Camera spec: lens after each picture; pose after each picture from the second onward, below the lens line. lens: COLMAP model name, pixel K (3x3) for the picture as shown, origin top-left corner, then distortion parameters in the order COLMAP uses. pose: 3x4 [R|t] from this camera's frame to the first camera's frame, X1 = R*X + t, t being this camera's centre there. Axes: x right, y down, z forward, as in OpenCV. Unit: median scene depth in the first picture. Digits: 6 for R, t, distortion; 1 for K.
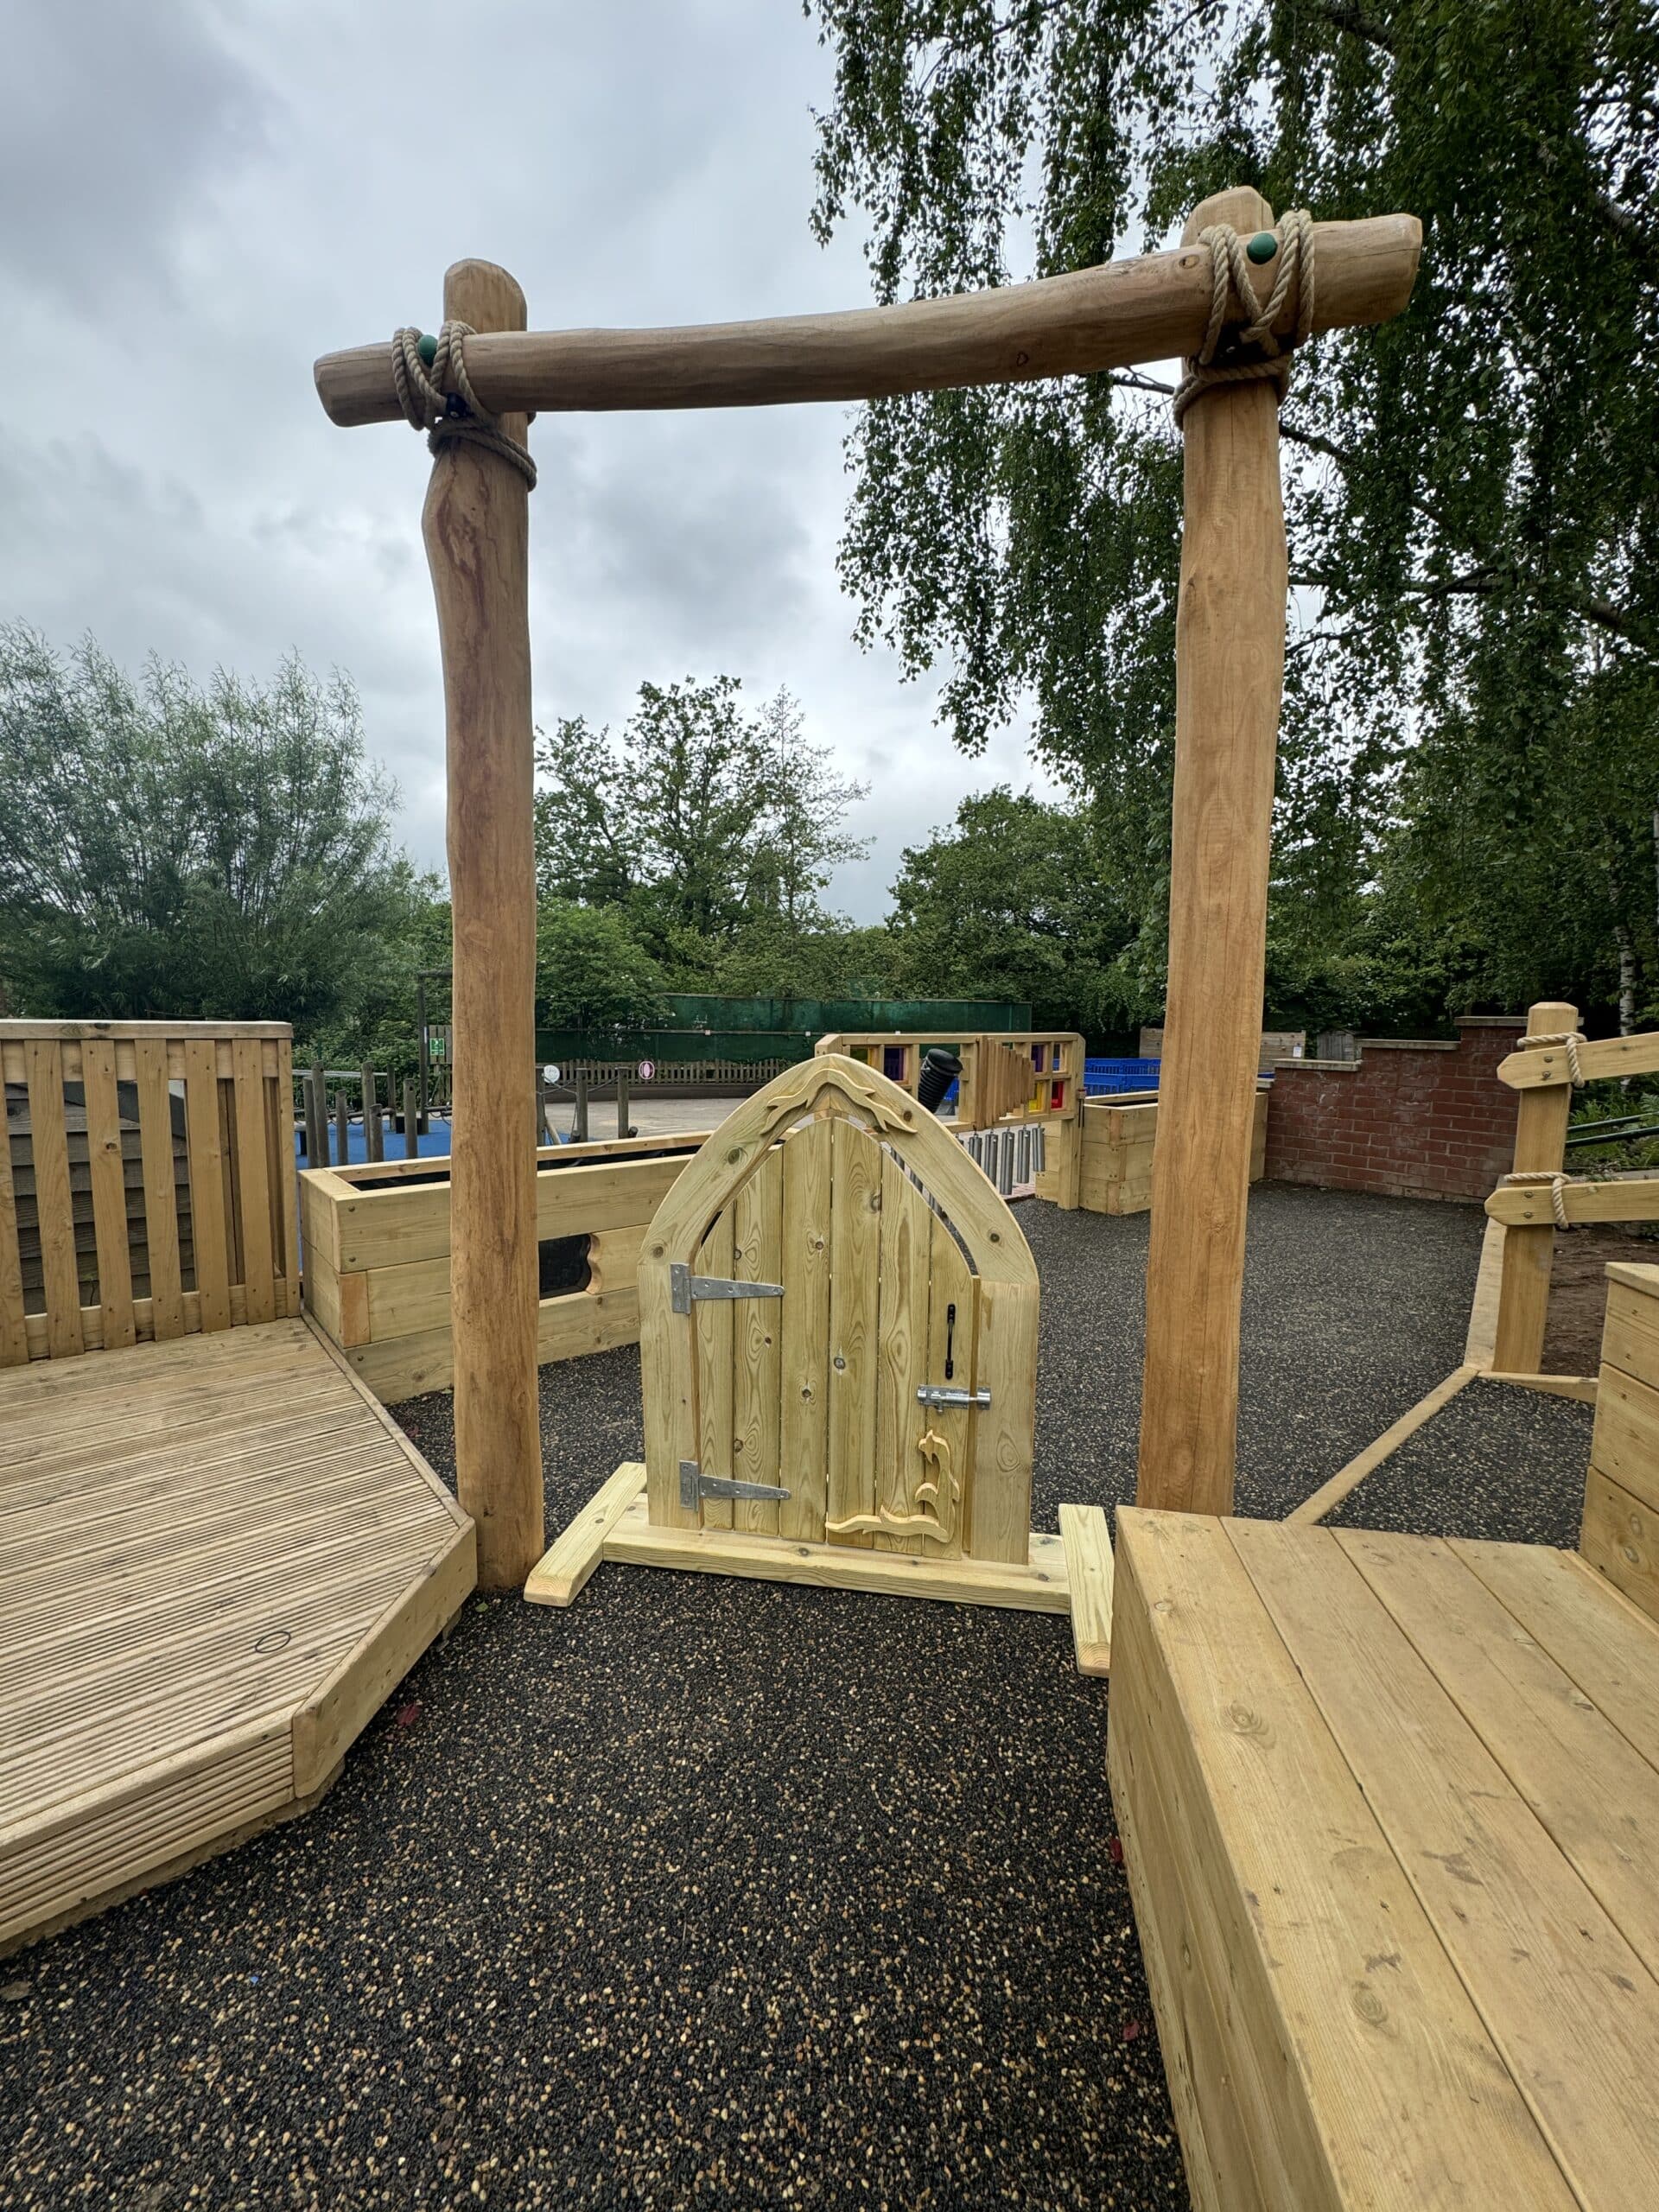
lens RADIAL K [[873.0, 0, 829.0], [0, 873.0, 1103.3], [0, 0, 1]] dist [-0.005975, 0.000586]
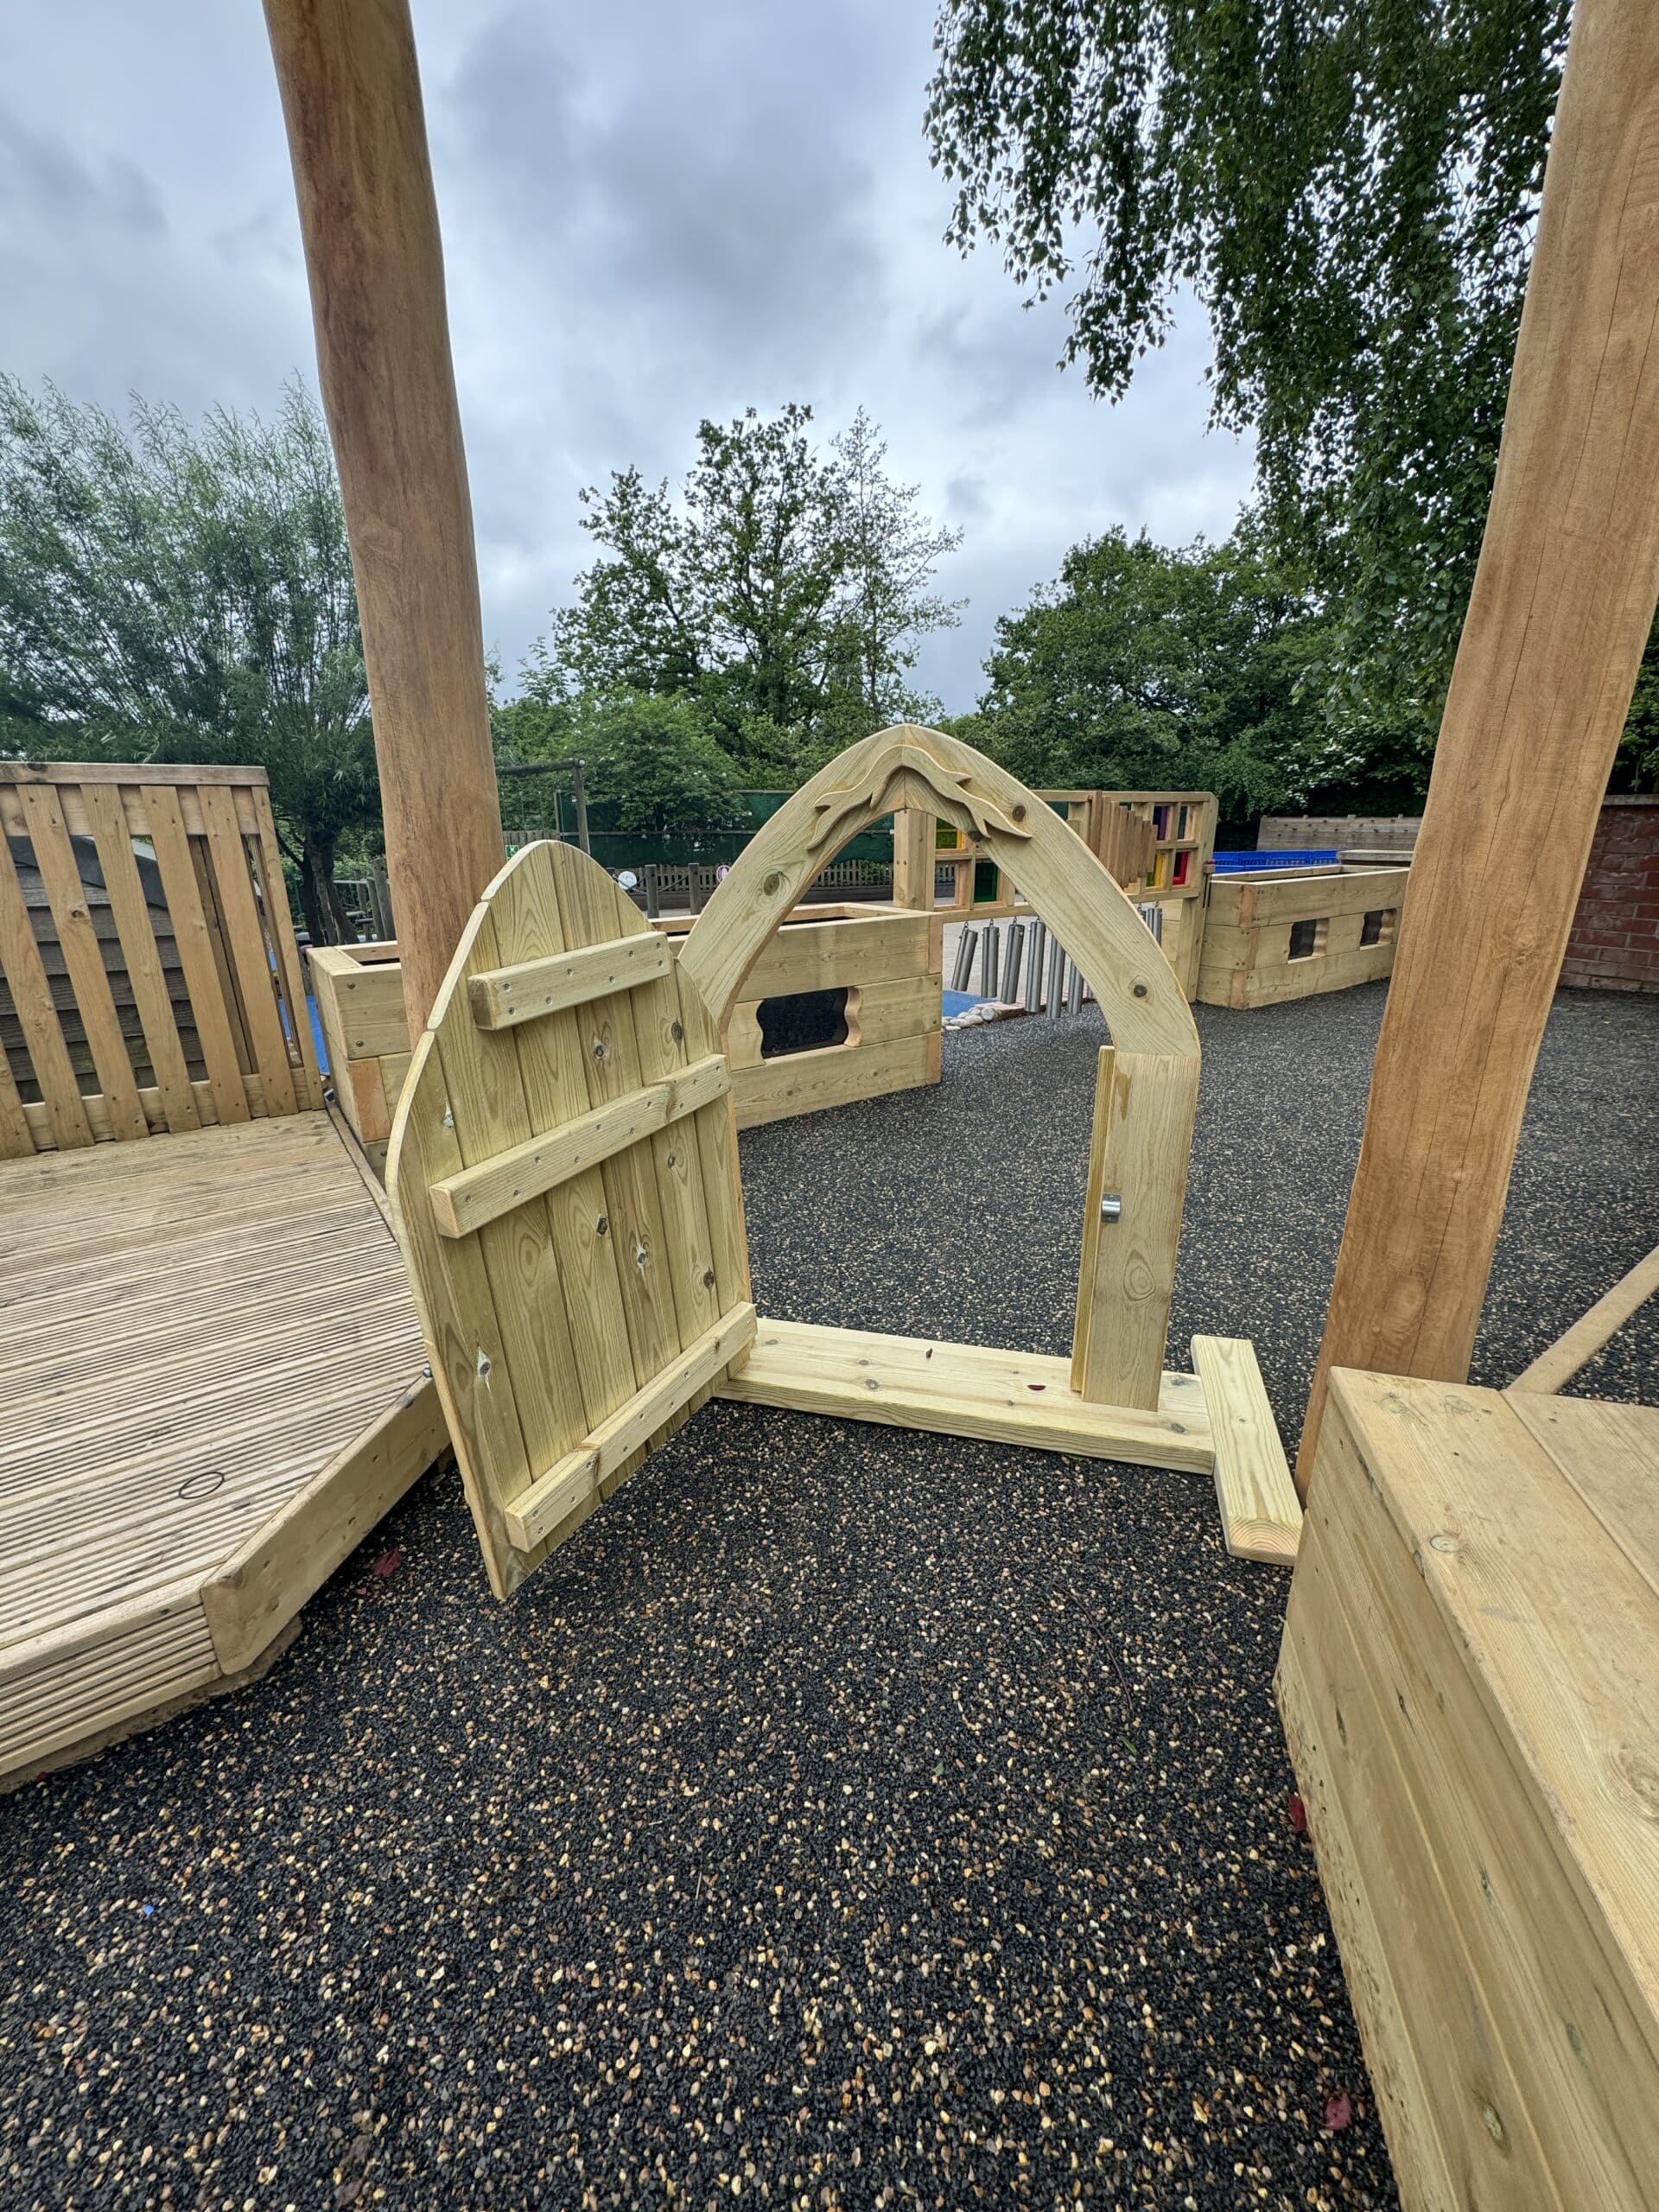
lens RADIAL K [[873.0, 0, 828.4], [0, 873.0, 1108.2], [0, 0, 1]] dist [-0.005975, 0.000586]
pose [[0.995284, 0.005378, -0.096856, 0.009197], [0.015842, 0.976045, 0.216990, 0.098435], [0.095703, -0.217501, 0.971357, 0.299319]]
